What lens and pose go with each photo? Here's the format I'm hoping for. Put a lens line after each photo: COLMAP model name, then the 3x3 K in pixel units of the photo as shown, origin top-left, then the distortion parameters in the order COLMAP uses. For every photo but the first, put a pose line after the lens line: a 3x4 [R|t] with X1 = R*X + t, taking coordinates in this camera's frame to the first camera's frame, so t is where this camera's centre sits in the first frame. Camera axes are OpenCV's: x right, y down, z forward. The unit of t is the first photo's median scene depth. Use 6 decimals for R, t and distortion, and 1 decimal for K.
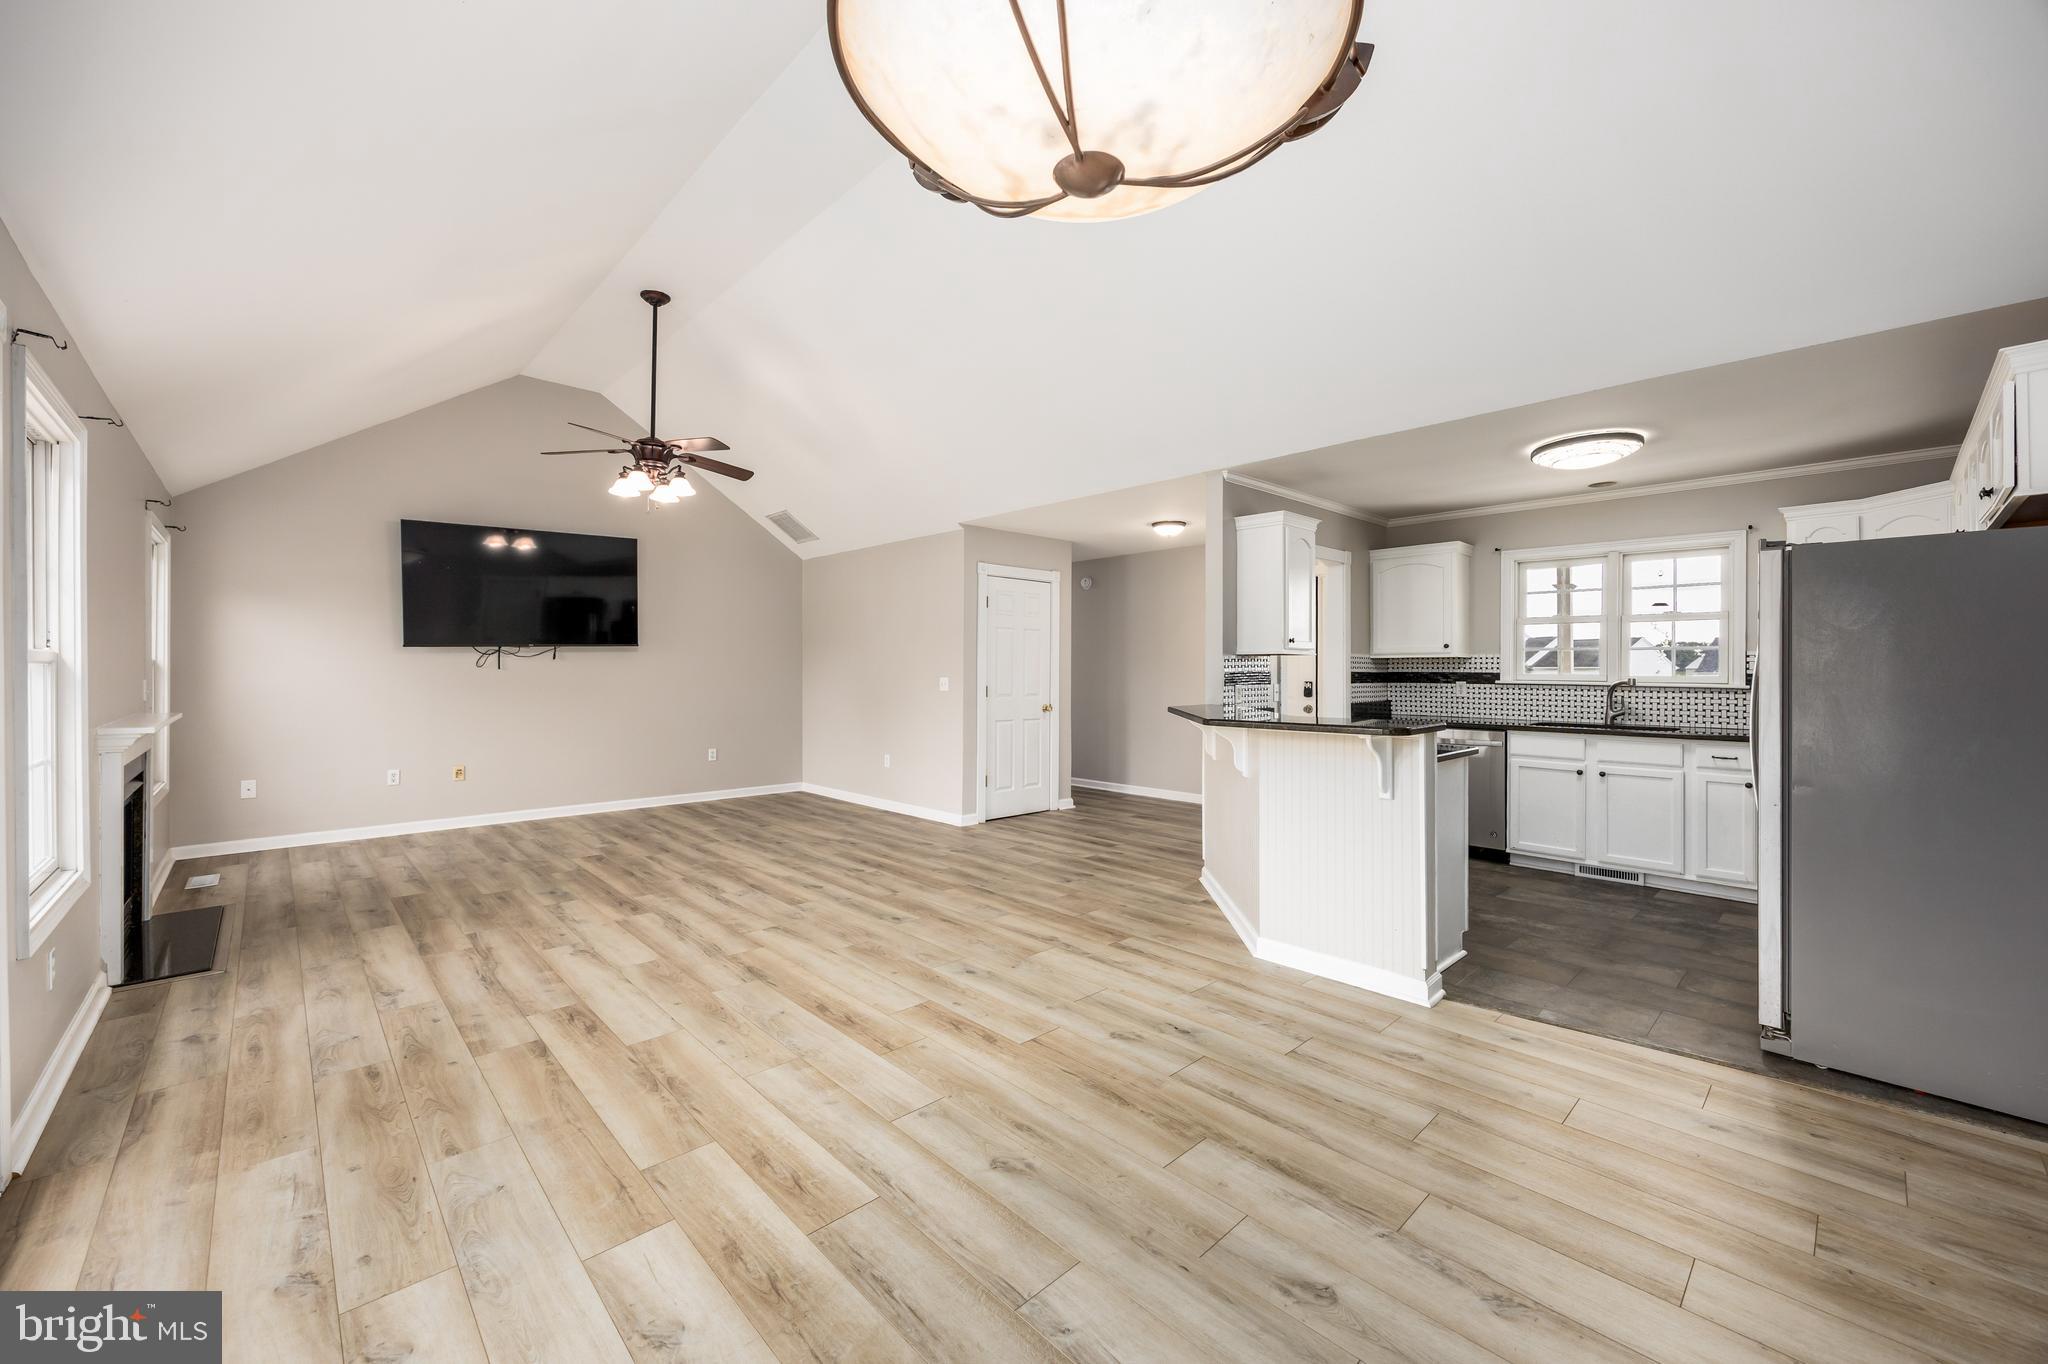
lens RADIAL K [[811.3, 0, 1025.5], [0, 811.3, 662.9], [0, 0, 1]] dist [-0.003316, 0.000115]
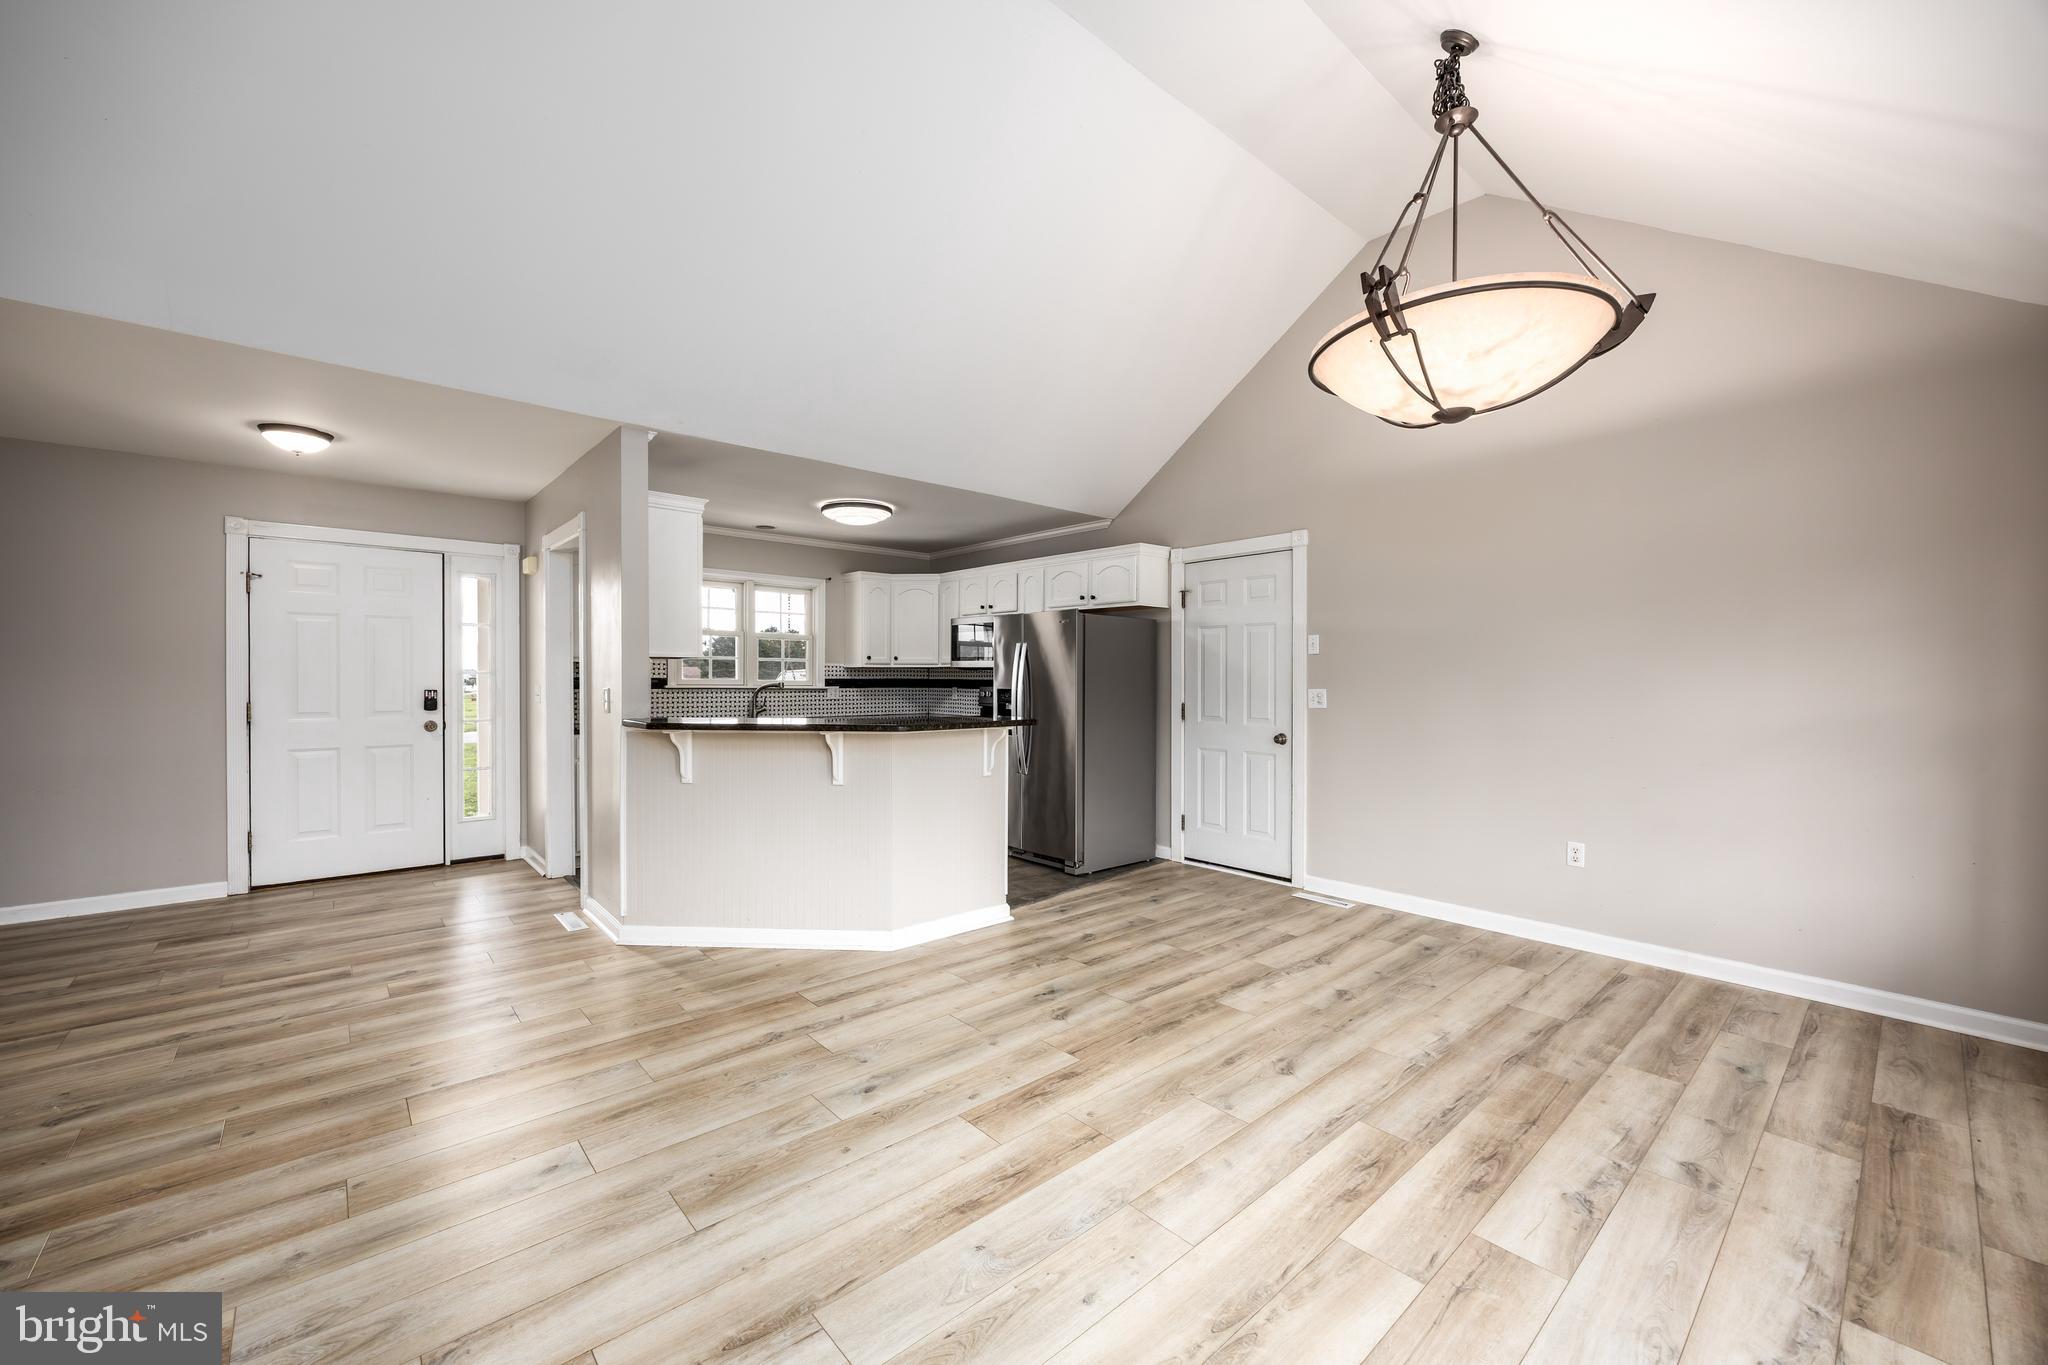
lens RADIAL K [[799.4, 0, 1032.6], [0, 799.4, 688.9], [0, 0, 1]] dist [-0.003871, 0.000628]
pose [[0.024241, -0.014971, 0.999594, -0.619214], [-0.012450, 0.999806, 0.015276, 0.005018], [-0.999629, -0.012815, 0.024050, 0.666489]]
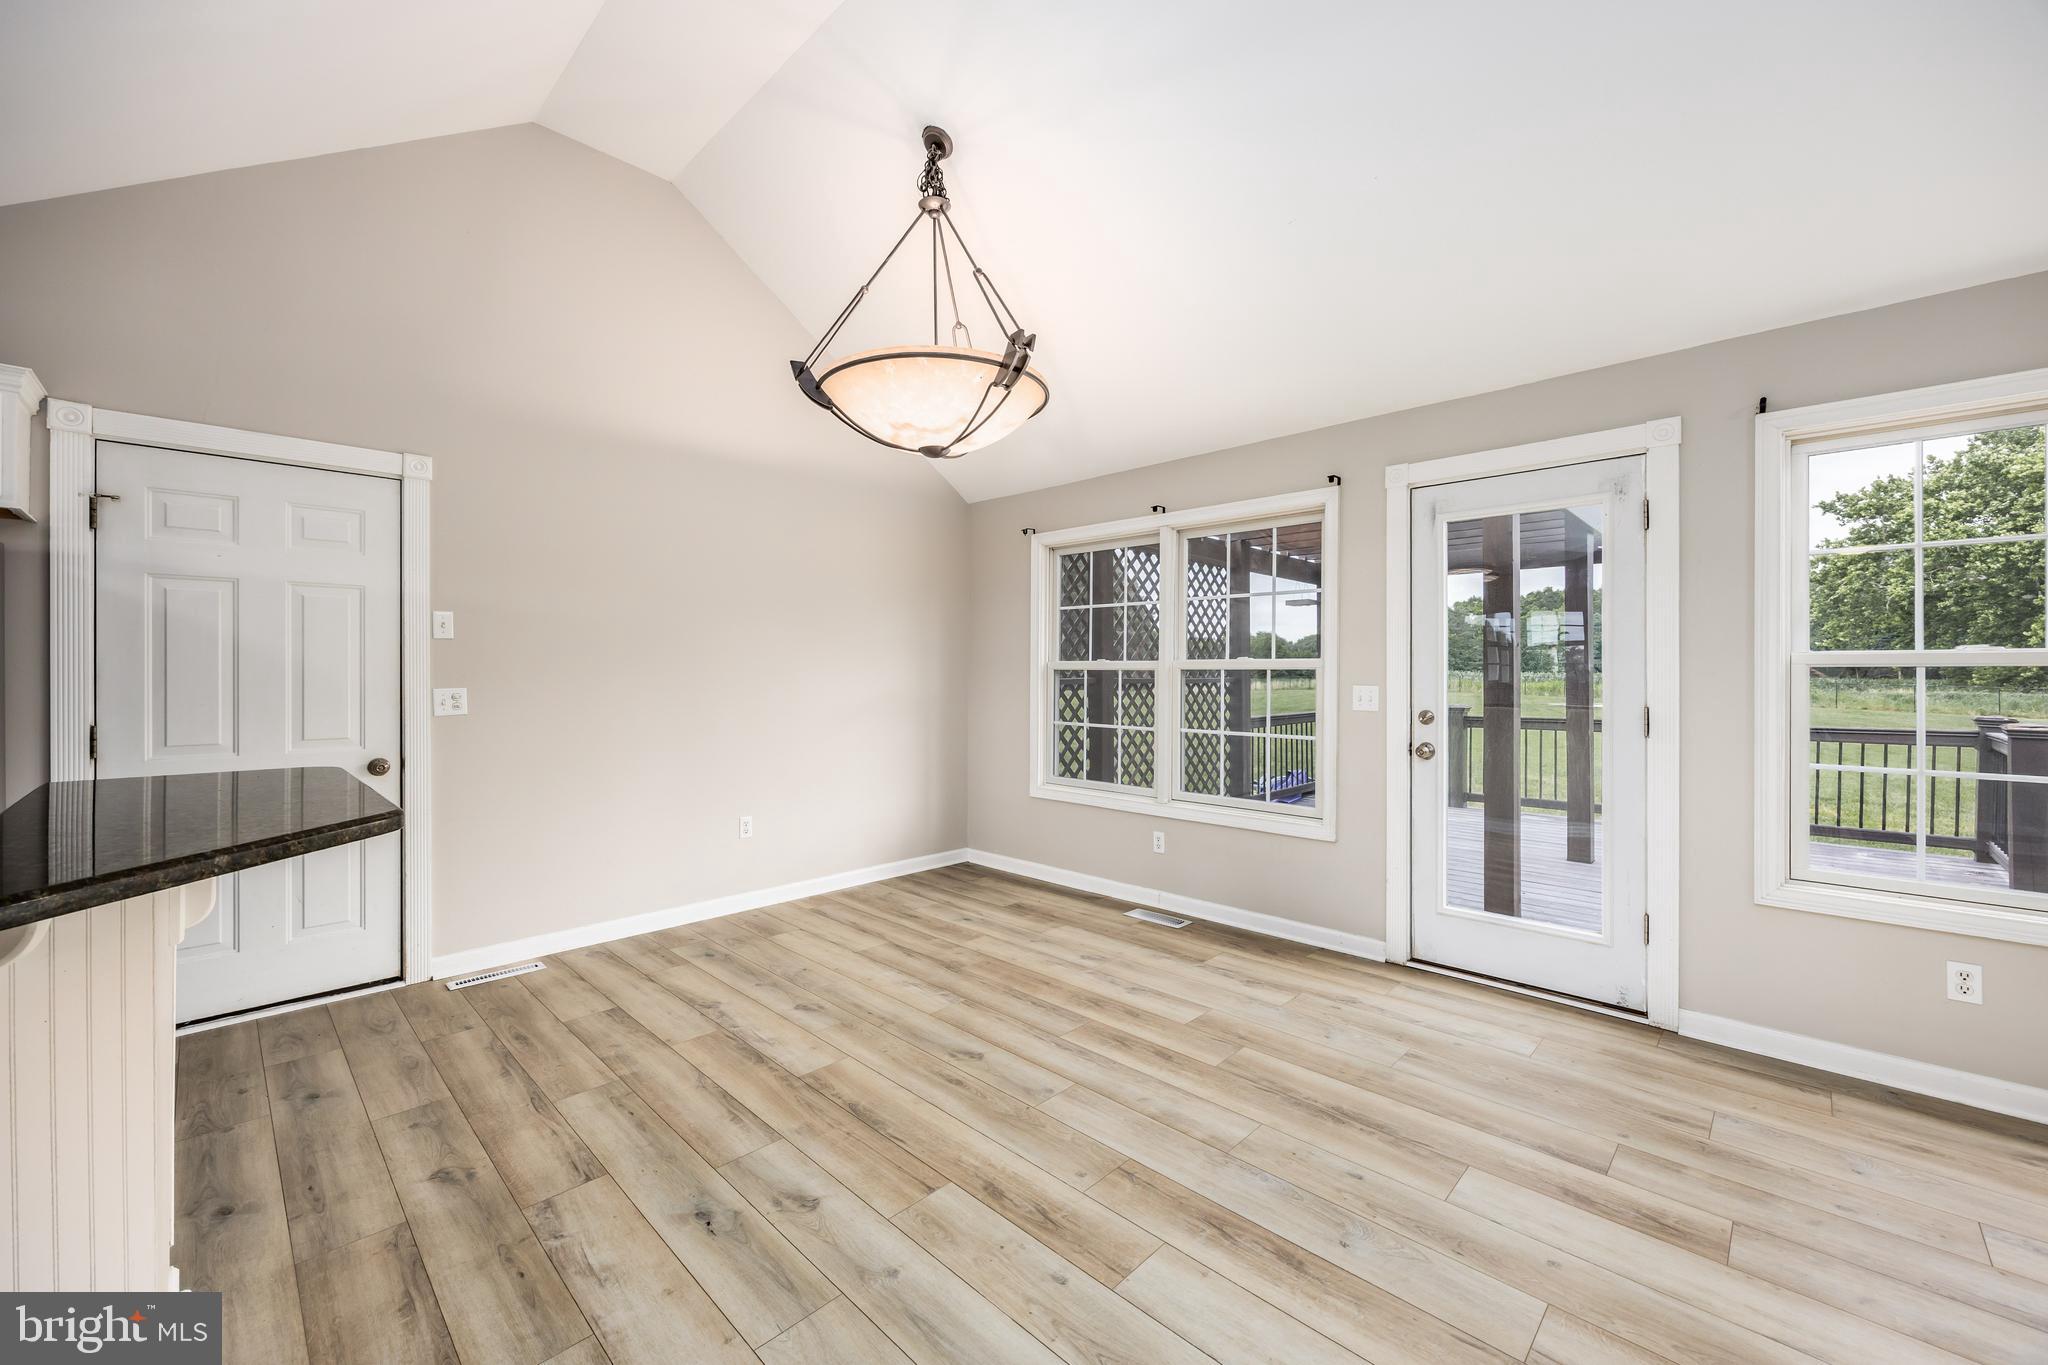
lens RADIAL K [[799.4, 0, 1026.9], [0, 799.4, 674.9], [0, 0, 1]] dist [-0.003871, 0.000628]
pose [[-0.999078, 0.000567, -0.042940, -0.028424], [0.000870, 0.999975, -0.007030, 0.010203], [0.042935, -0.007061, -0.999053, 1.107575]]
